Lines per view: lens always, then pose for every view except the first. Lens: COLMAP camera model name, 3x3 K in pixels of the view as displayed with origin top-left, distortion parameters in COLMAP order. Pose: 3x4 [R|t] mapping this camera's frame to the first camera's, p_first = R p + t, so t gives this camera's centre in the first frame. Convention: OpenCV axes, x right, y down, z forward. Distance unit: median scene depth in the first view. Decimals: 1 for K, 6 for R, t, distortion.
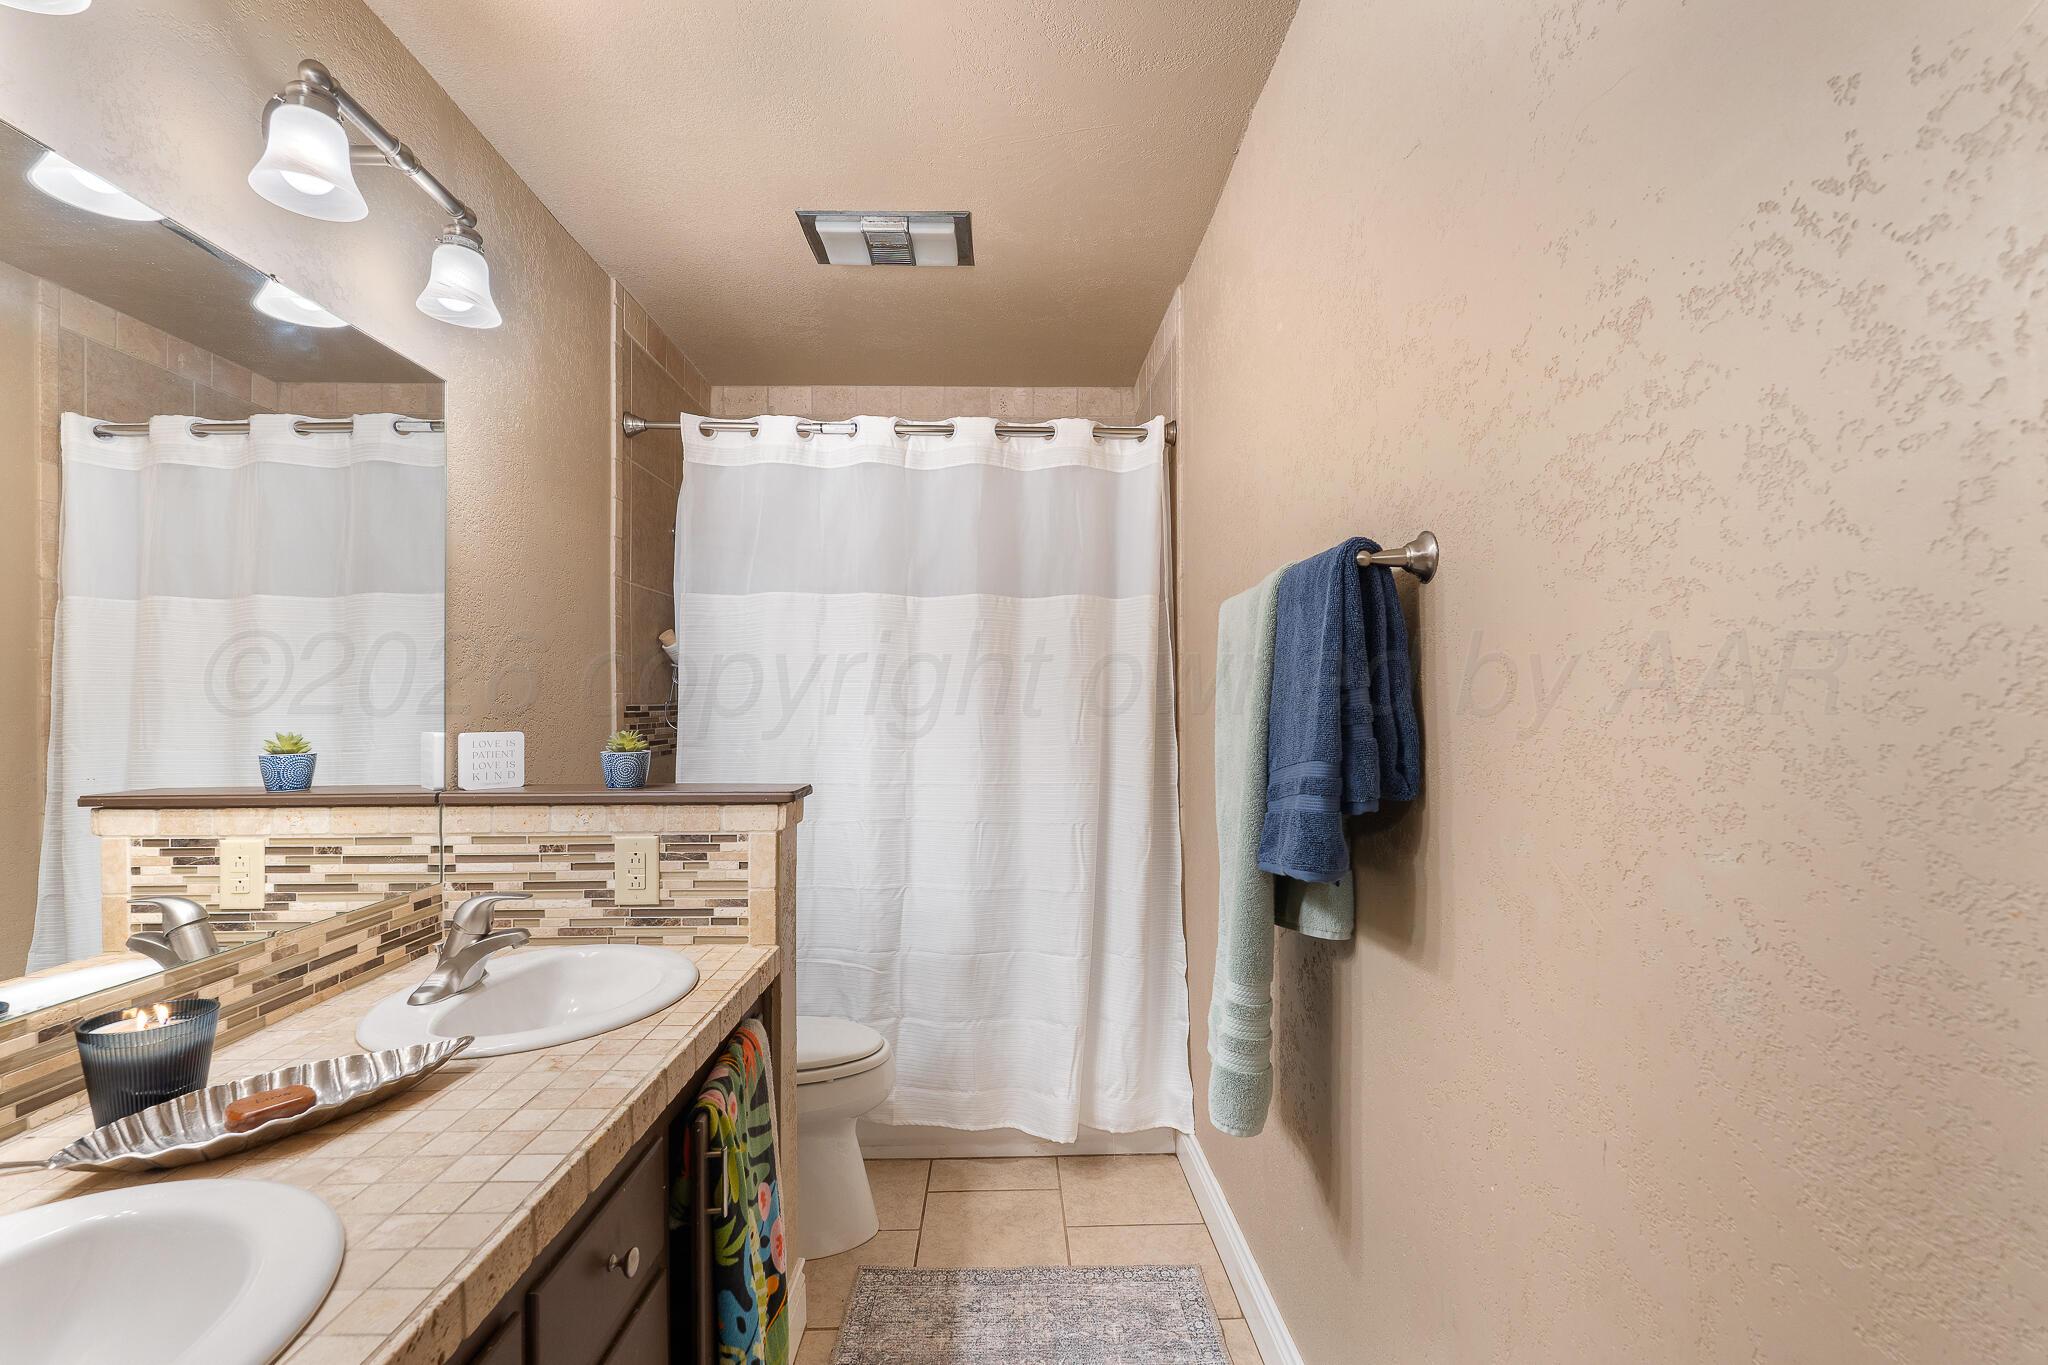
lens RADIAL K [[901.3, 0, 1058.0], [0, 901.3, 699.7], [0, 0, 1]] dist [-0.007297, 0.000749]
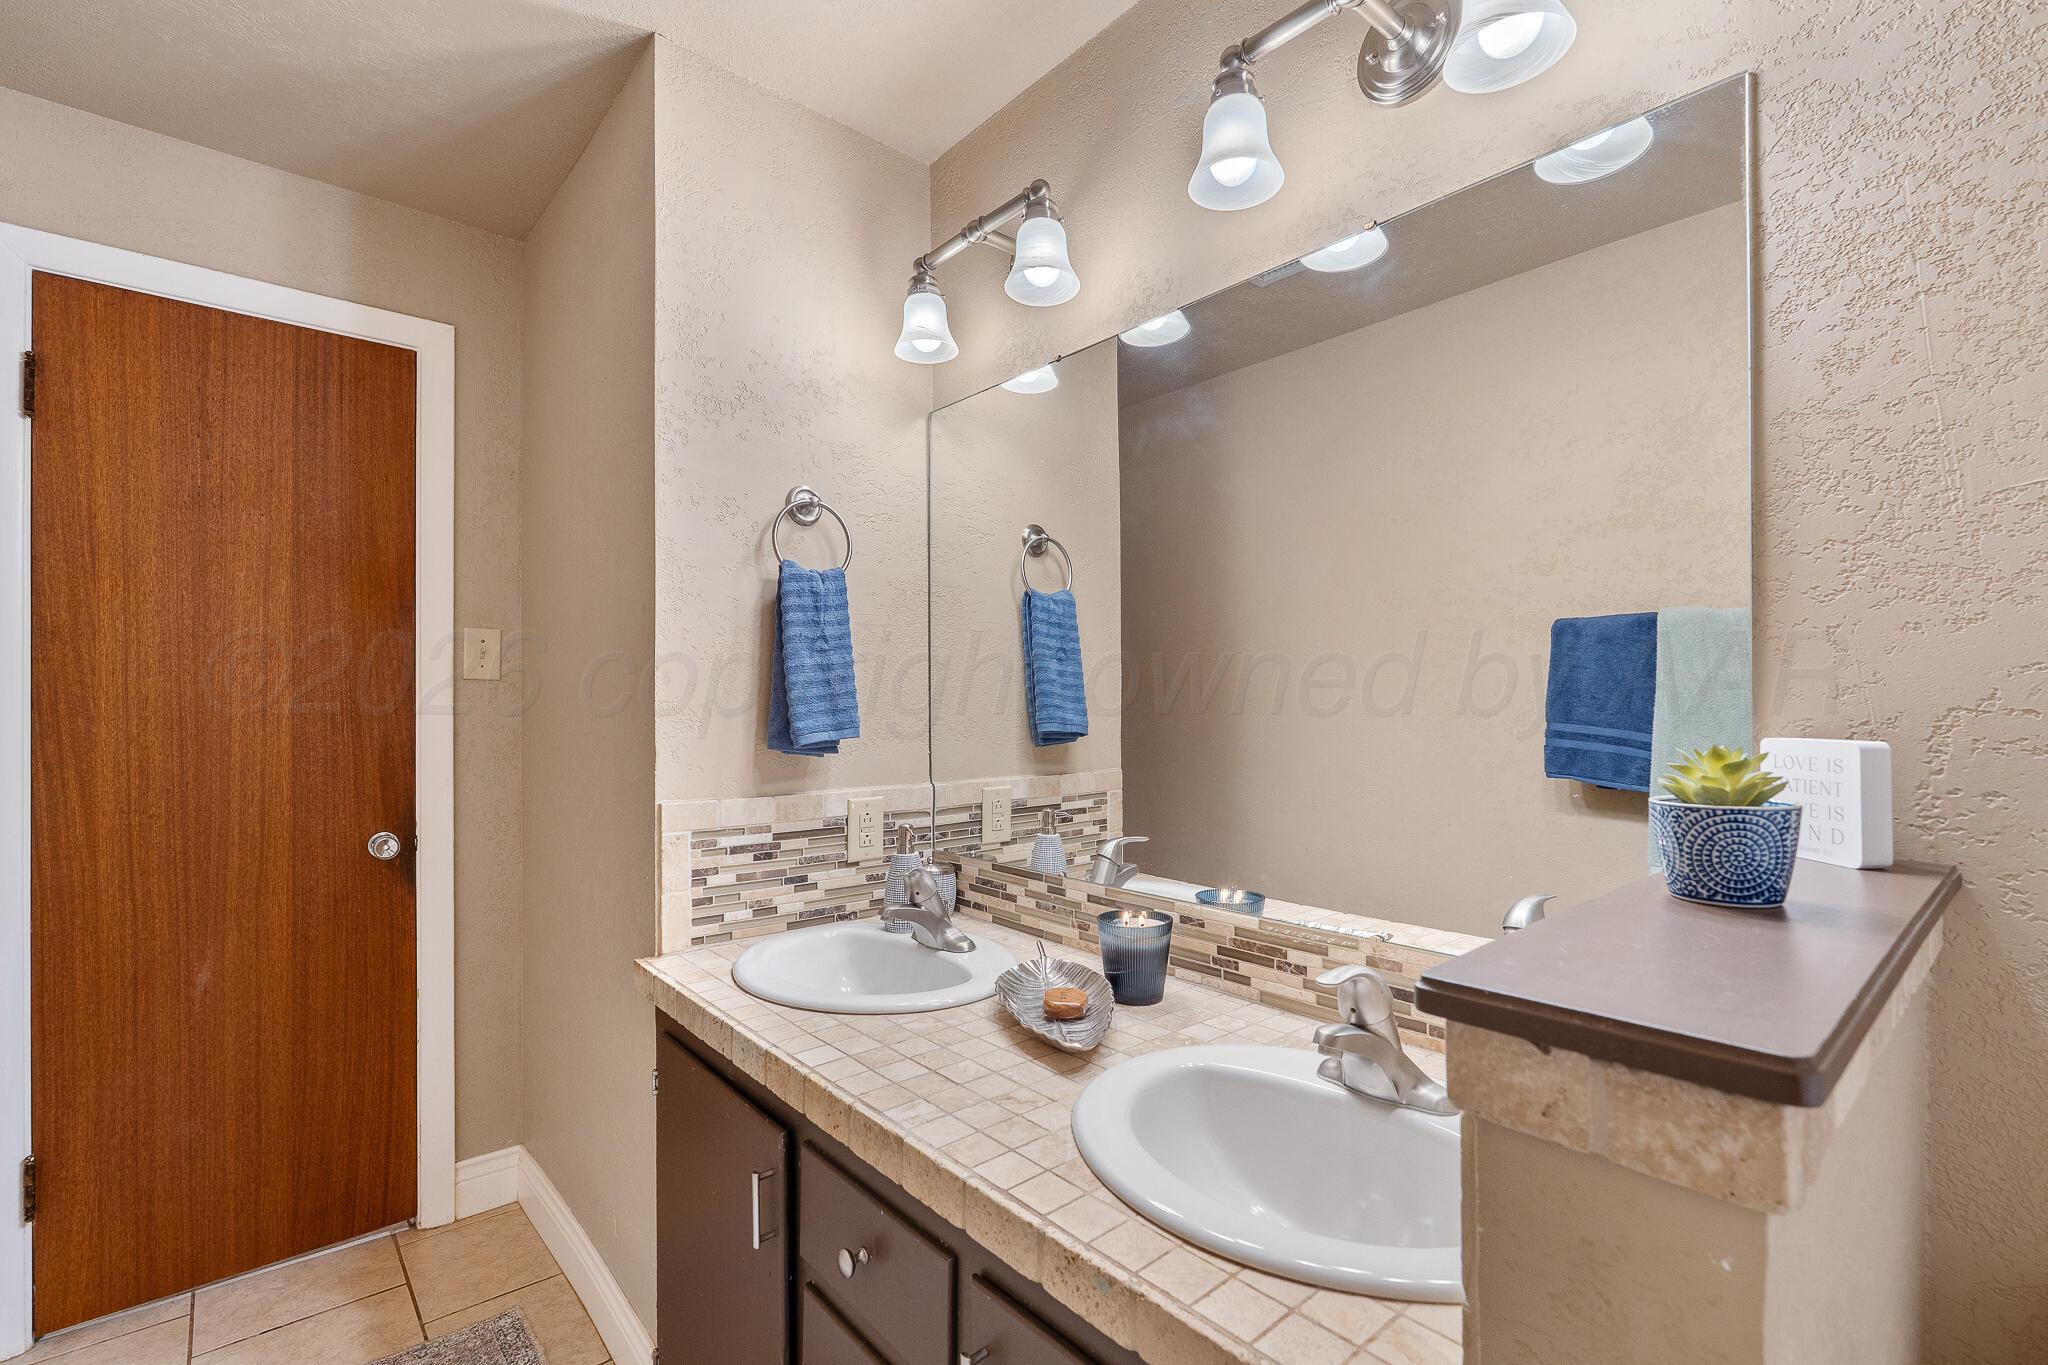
lens RADIAL K [[901.3, 0, 1025.4], [0, 901.3, 708.4], [0, 0, 1]] dist [-0.007297, 0.000749]
pose [[-0.794078, 0.013684, -0.607662, -0.024440], [0.017023, 0.999855, 0.000271, 0.015112], [0.607577, -0.010129, -0.794196, 1.249429]]
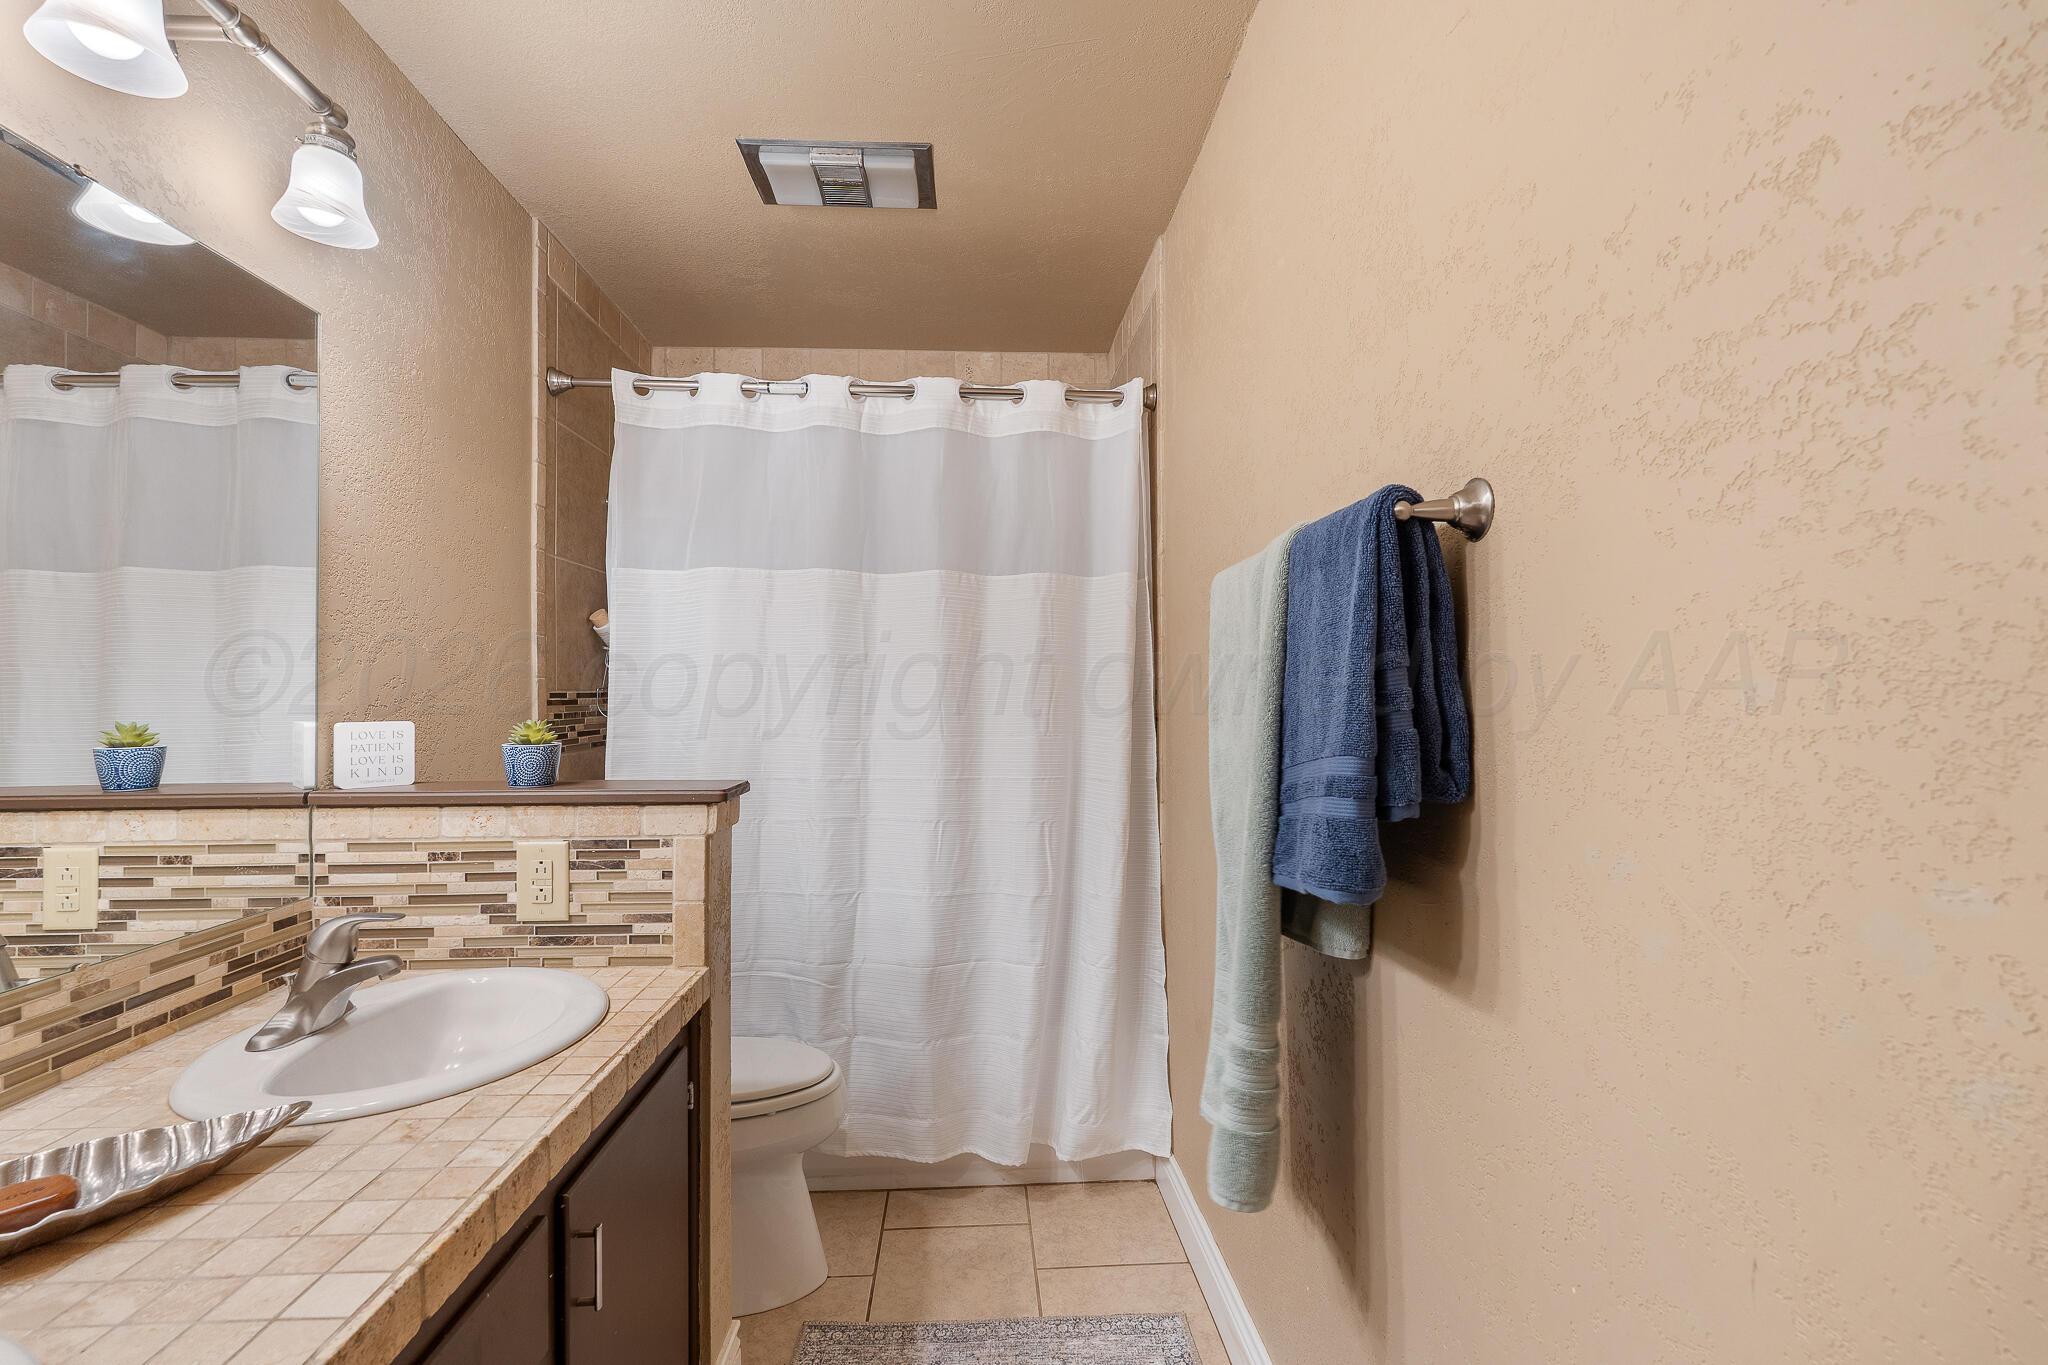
lens RADIAL K [[901.3, 0, 1043.5], [0, 901.3, 694.1], [0, 0, 1]] dist [-0.007297, 0.000749]
pose [[0.999785, 0.000716, 0.020726, -0.004686], [-0.000827, 0.999985, 0.005323, 0.005275], [-0.020722, -0.005339, 0.999771, 0.135140]]
